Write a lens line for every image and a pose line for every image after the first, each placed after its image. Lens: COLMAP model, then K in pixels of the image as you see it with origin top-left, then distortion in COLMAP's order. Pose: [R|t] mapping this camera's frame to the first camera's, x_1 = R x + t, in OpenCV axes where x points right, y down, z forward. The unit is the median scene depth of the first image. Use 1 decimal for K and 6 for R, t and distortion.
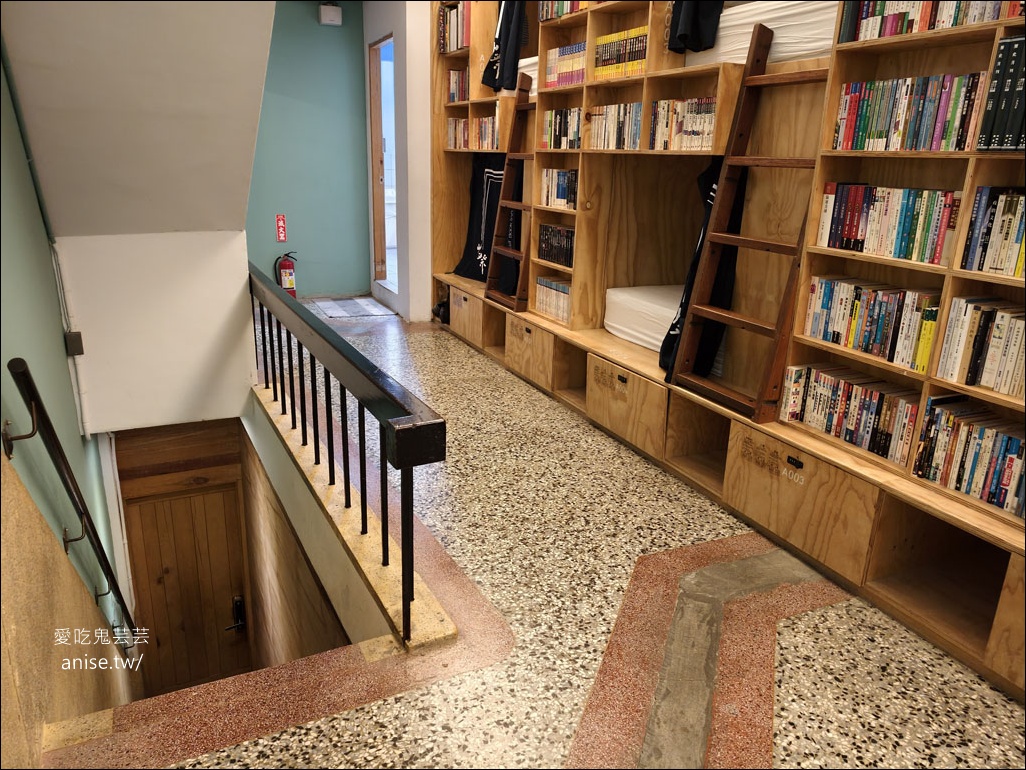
lens RADIAL K [[737.3, 0, 513.0], [0, 737.3, 385.0], [0, 0, 1]] dist [0.004757, 0.000821]
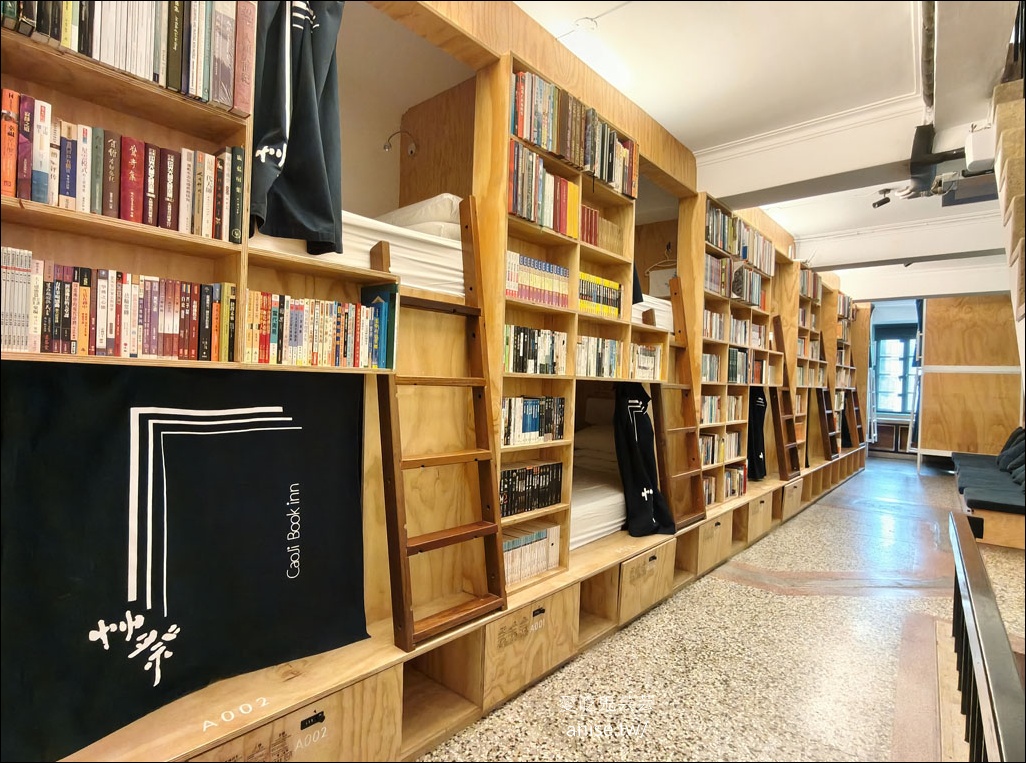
lens RADIAL K [[522.3, 0, 513.0], [0, 522.3, 381.5], [0, 0, 1]] dist [-0.002304, -0.000034]
pose [[-0.398378, -0.053060, 0.915685, -0.822389], [0.223202, 0.962707, 0.152891, -0.724609], [-0.889649, 0.265291, -0.371678, 2.212648]]
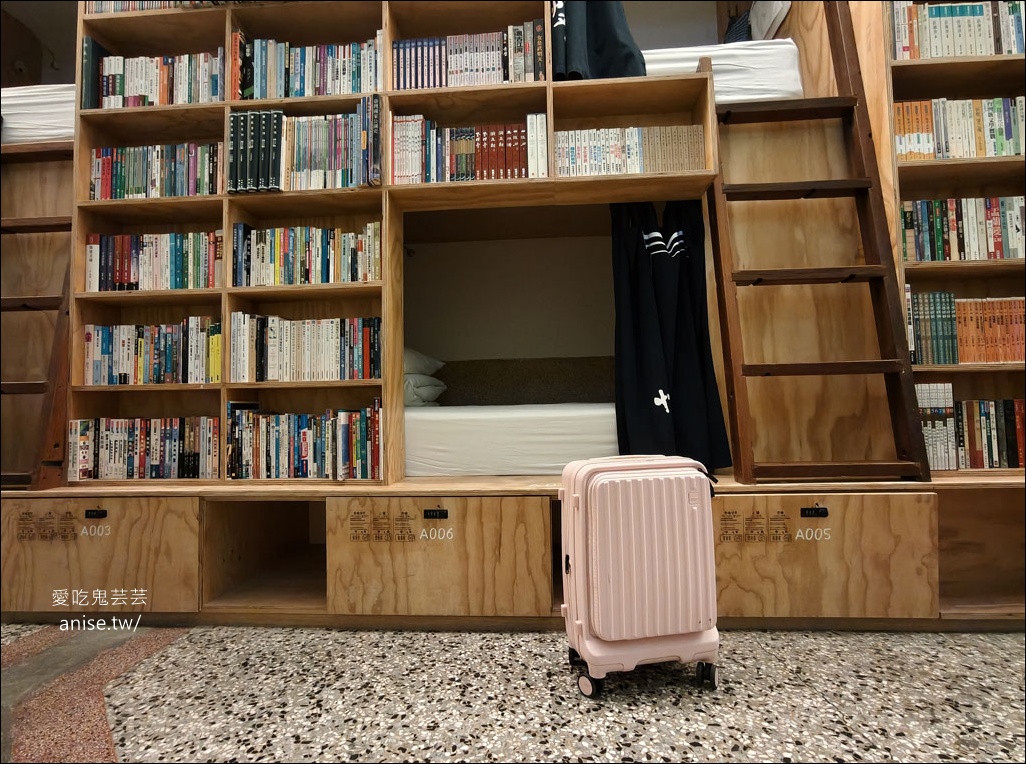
lens RADIAL K [[516.9, 0, 513.0], [0, 516.9, 382.0], [0, 0, 1]] dist [-0.032726, 0.013524]
pose [[0.463803, 0.006255, 0.885916, 0.078799], [0.295282, 0.941706, -0.161238, 0.228524], [-0.835281, 0.336378, 0.434919, 0.288165]]
